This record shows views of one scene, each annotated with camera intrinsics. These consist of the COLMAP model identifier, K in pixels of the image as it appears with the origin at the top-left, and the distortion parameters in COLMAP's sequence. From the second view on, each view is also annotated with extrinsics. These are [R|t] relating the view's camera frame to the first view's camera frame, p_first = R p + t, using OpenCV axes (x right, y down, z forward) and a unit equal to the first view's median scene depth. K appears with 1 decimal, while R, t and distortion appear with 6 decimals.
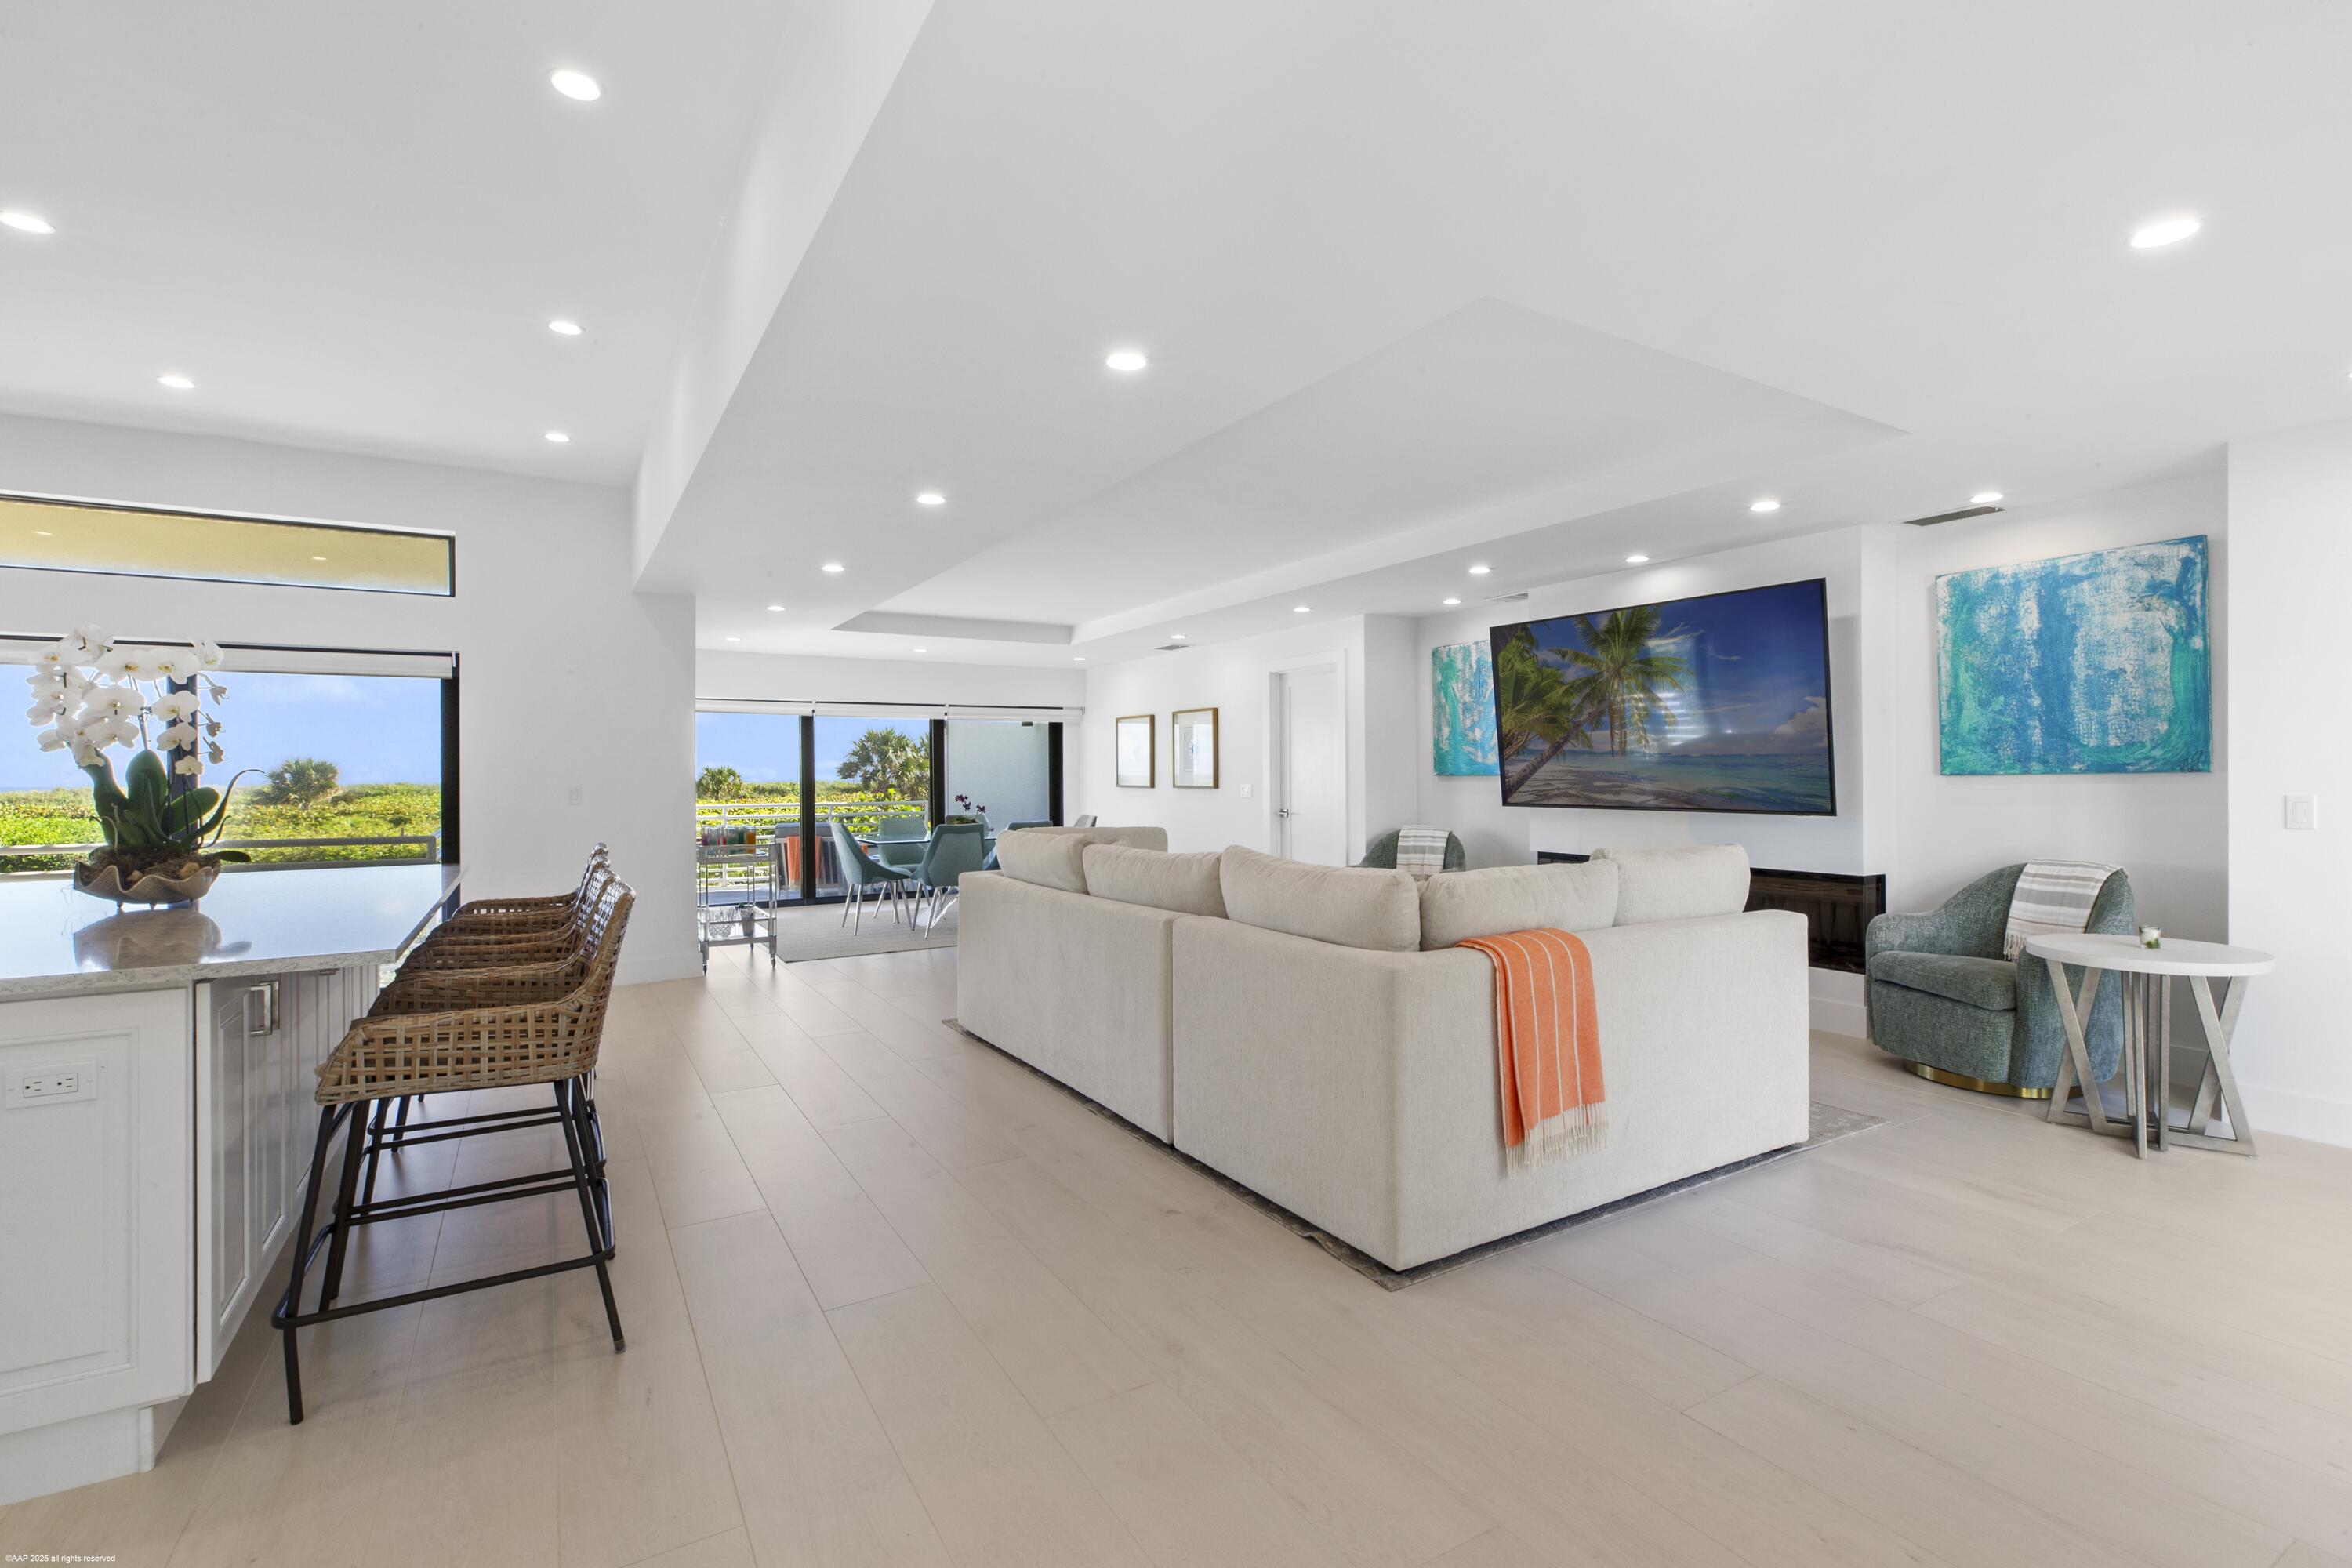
lens RADIAL K [[1070.0, 0, 1179.9], [0, 1070.0, 774.5], [0, 0, 1]] dist [0.000515, 0.000108]
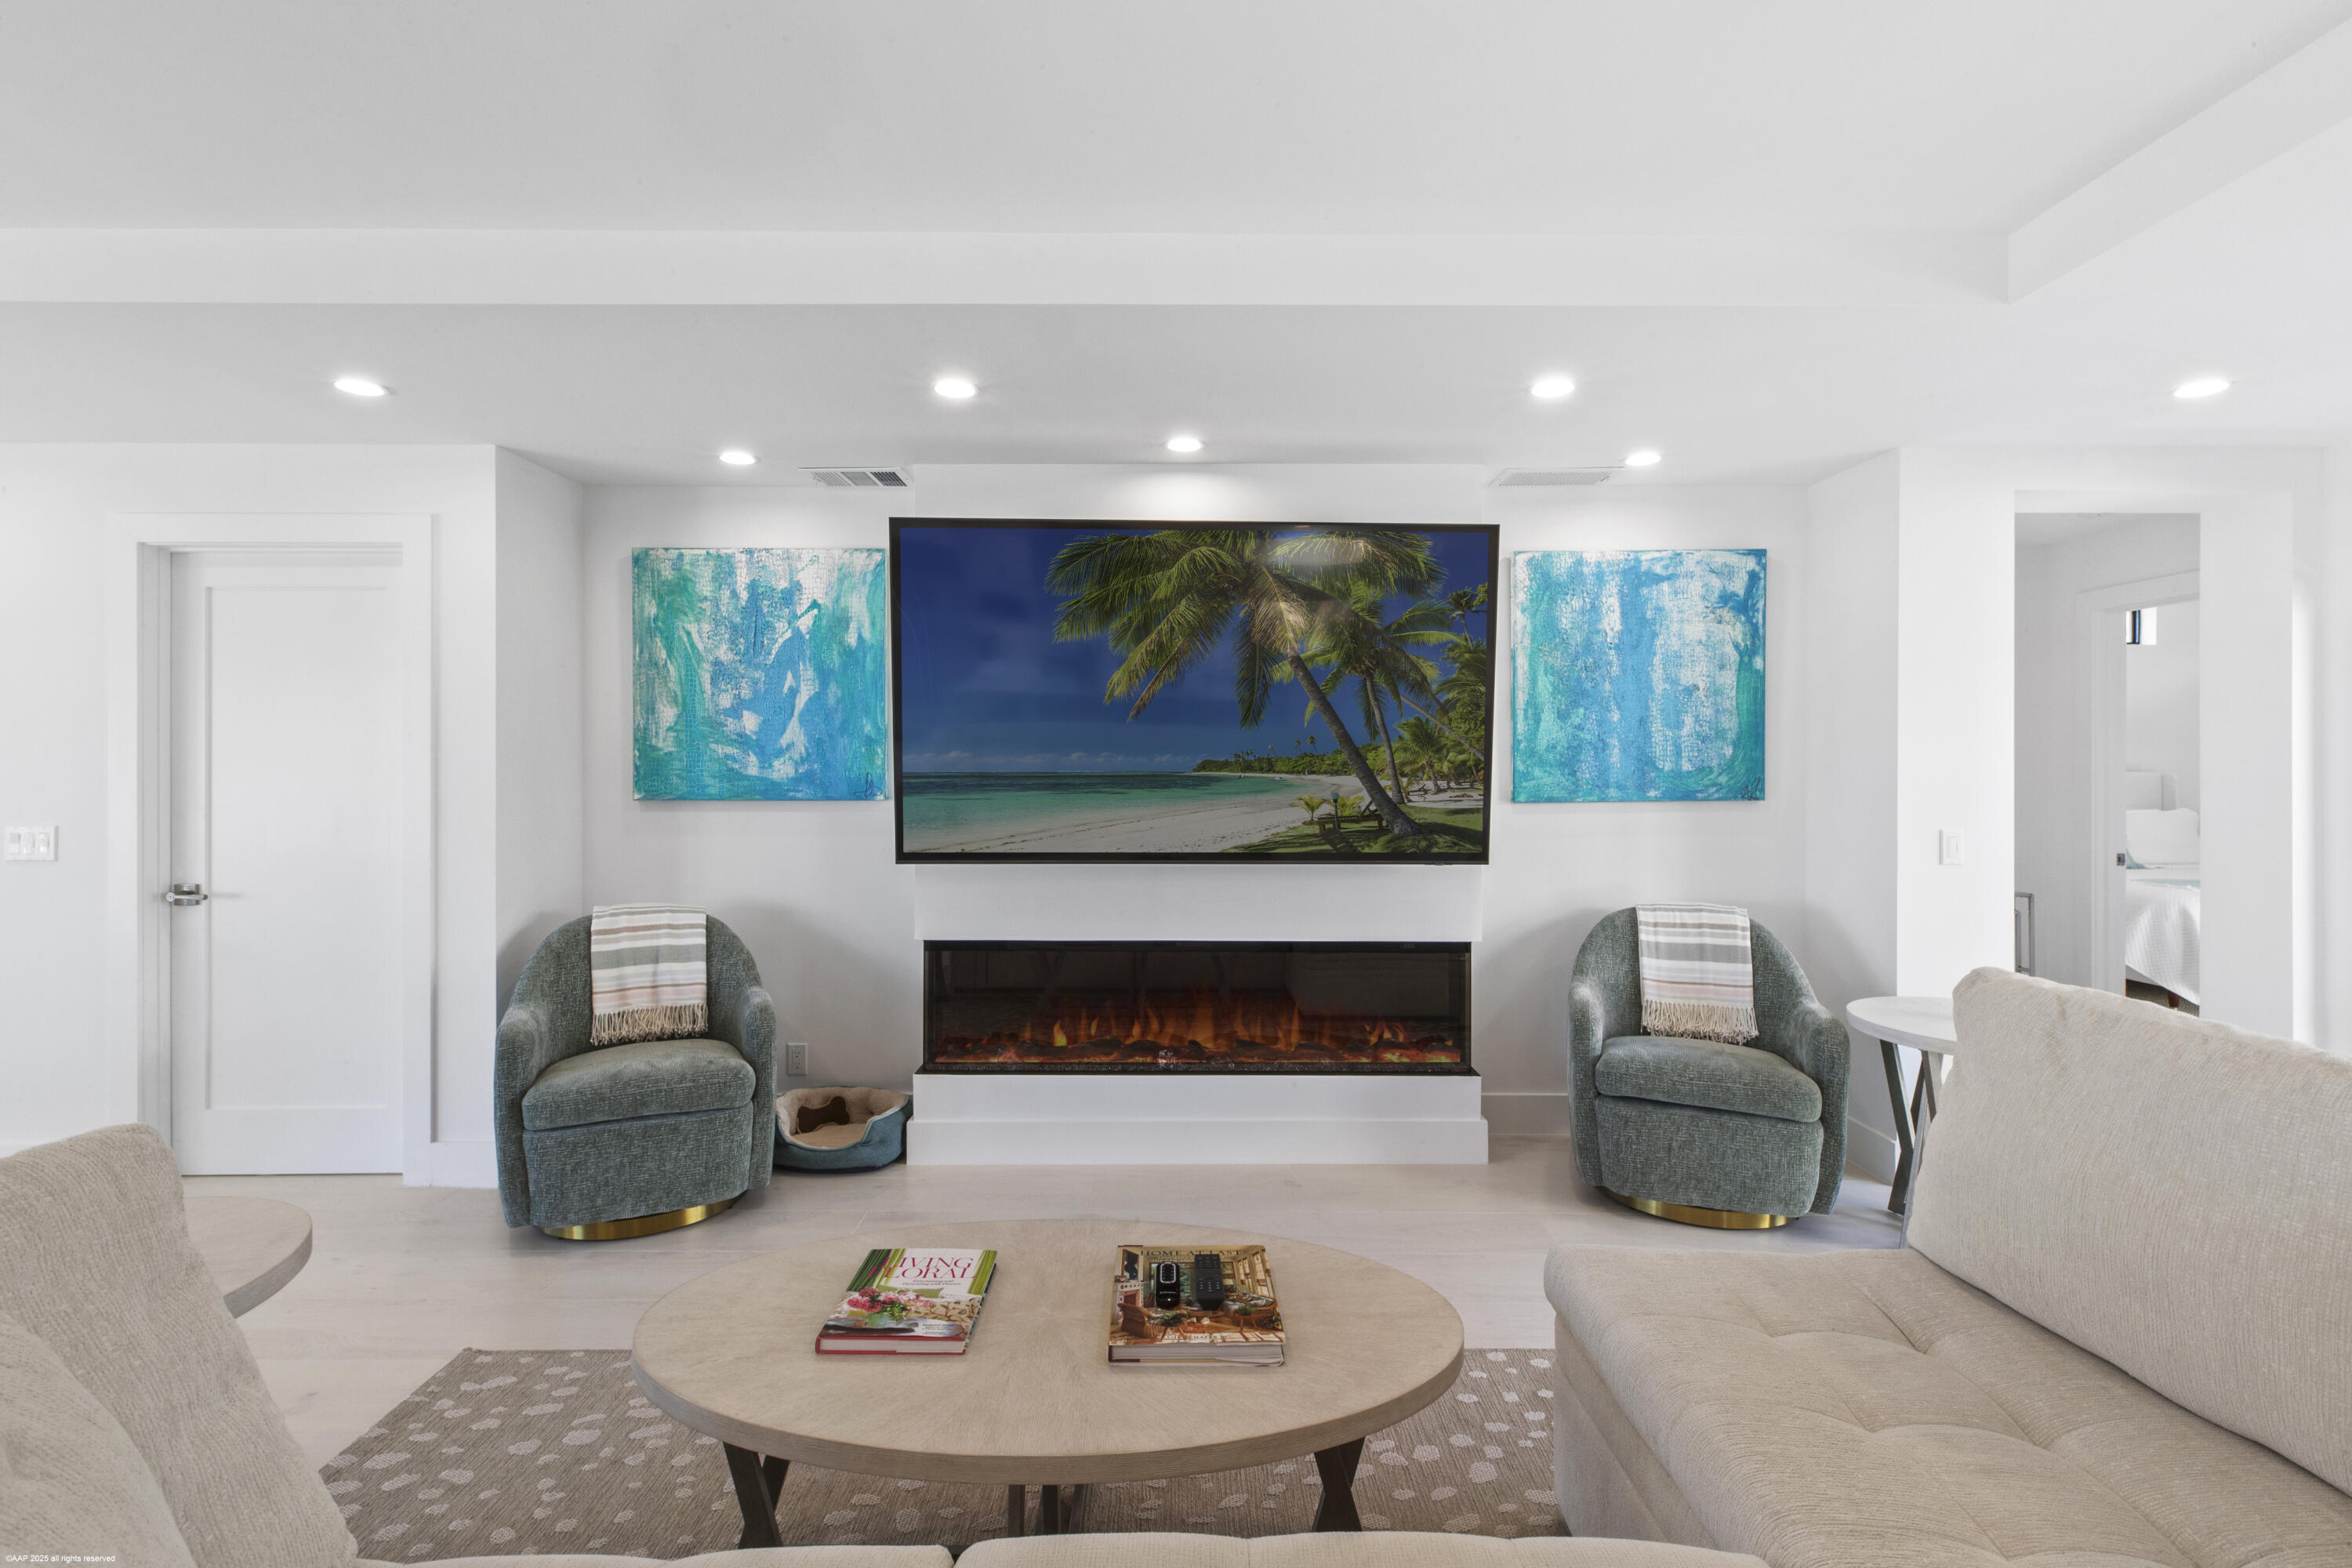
lens RADIAL K [[1070.0, 0, 1179.9], [0, 1070.0, 774.5], [0, 0, 1]] dist [0.000515, 0.000108]
pose [[0.515778, -0.000394, 0.856722, -0.107921], [-0.004519, 0.999985, 0.003180, -0.023658], [-0.856711, -0.005512, 0.515768, 0.872845]]
